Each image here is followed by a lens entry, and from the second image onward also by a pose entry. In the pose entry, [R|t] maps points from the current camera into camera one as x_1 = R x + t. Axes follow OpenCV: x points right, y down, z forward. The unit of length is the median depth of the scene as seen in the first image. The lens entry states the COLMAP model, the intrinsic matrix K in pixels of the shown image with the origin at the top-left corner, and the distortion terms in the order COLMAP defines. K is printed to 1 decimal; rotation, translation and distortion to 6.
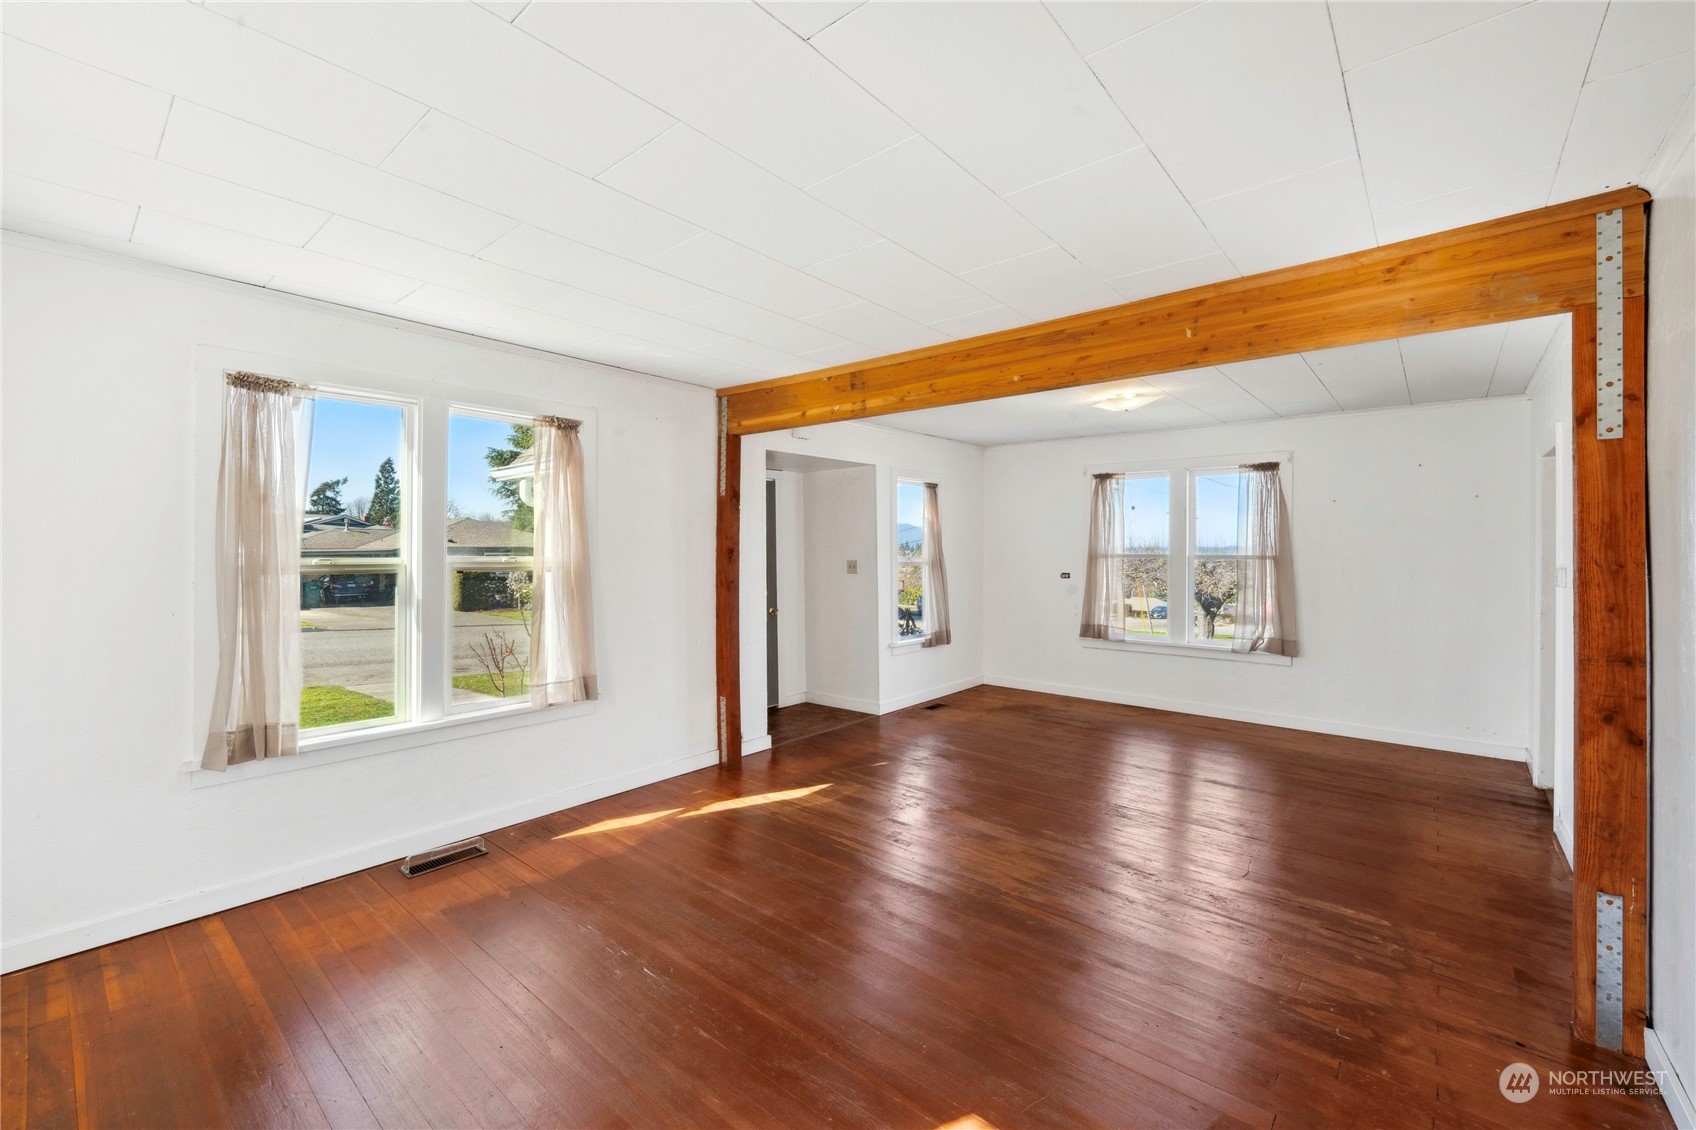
lens RADIAL K [[692.3, 0, 849.6], [0, 692.3, 547.0], [0, 0, 1]] dist [-0.014153, -0.000230]
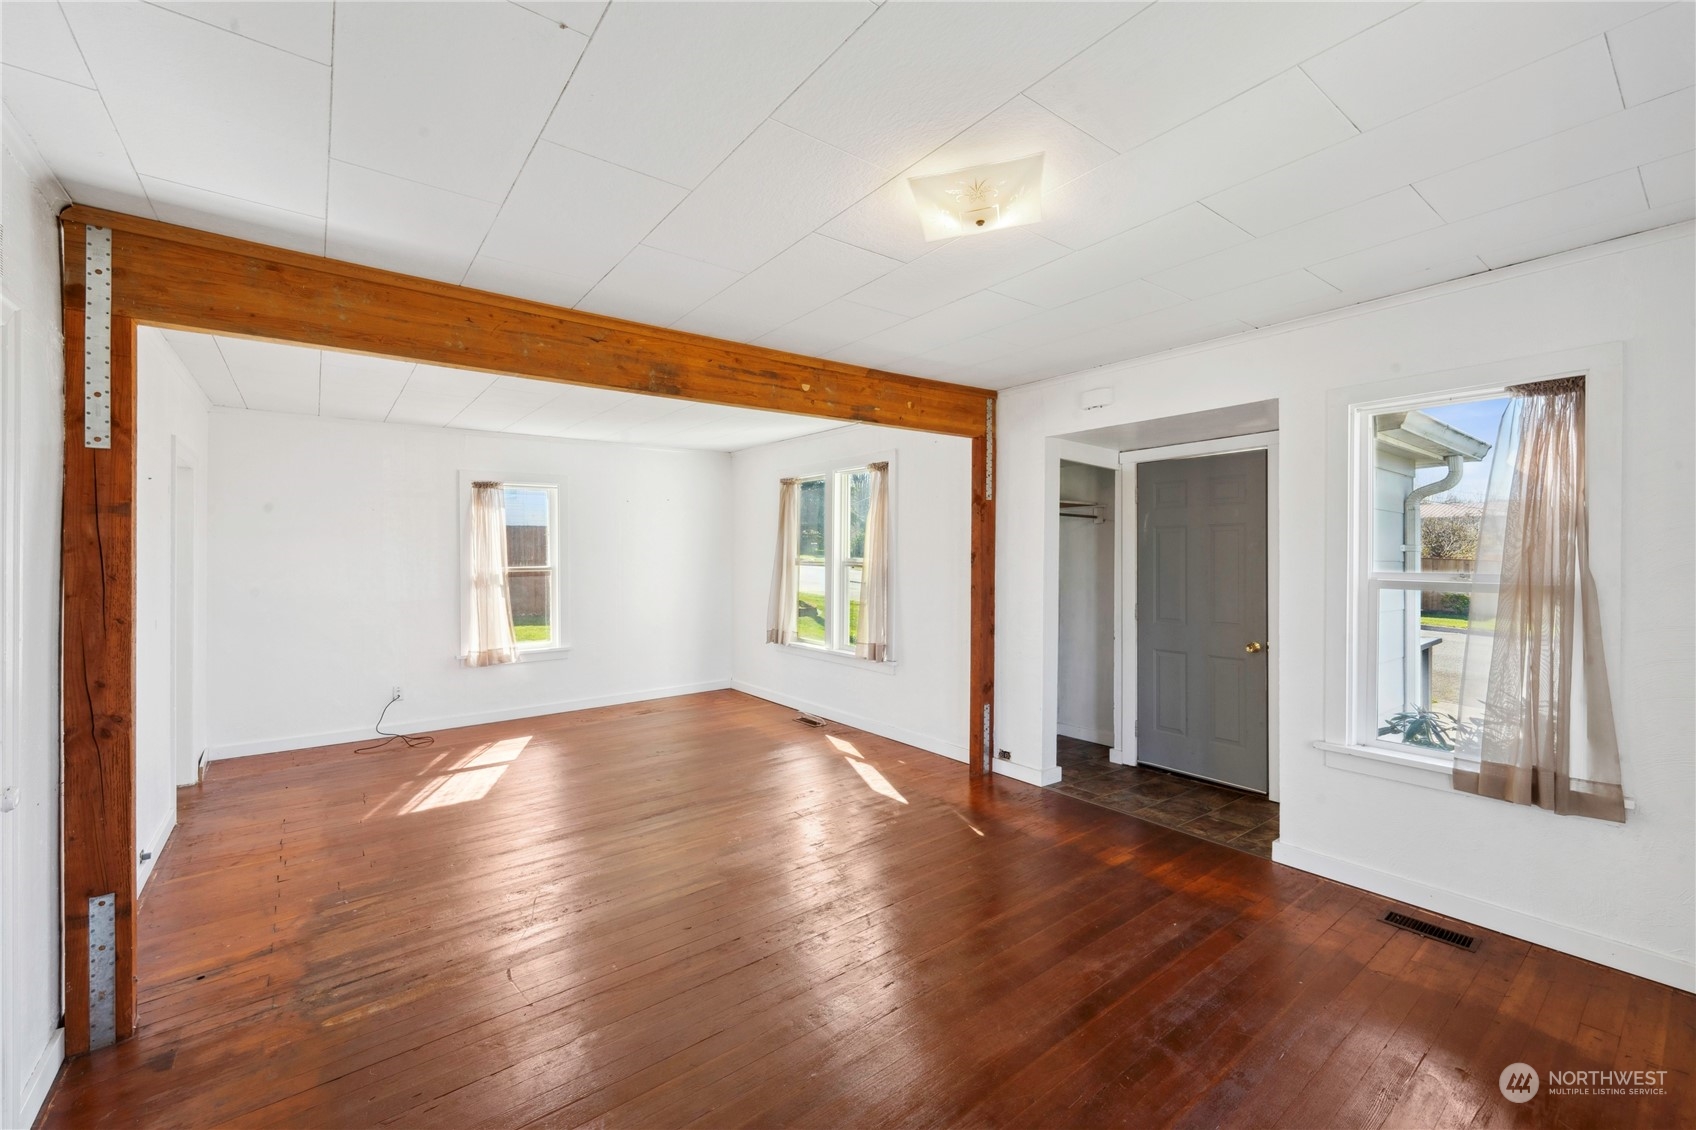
lens RADIAL K [[692.3, 0, 852.0], [0, 692.3, 554.2], [0, 0, 1]] dist [-0.014153, -0.000230]
pose [[-0.196263, 0.003425, -0.980545, 1.381786], [0.003550, 0.999990, 0.002782, -0.001087], [0.980545, -0.002935, -0.196273, 1.681252]]
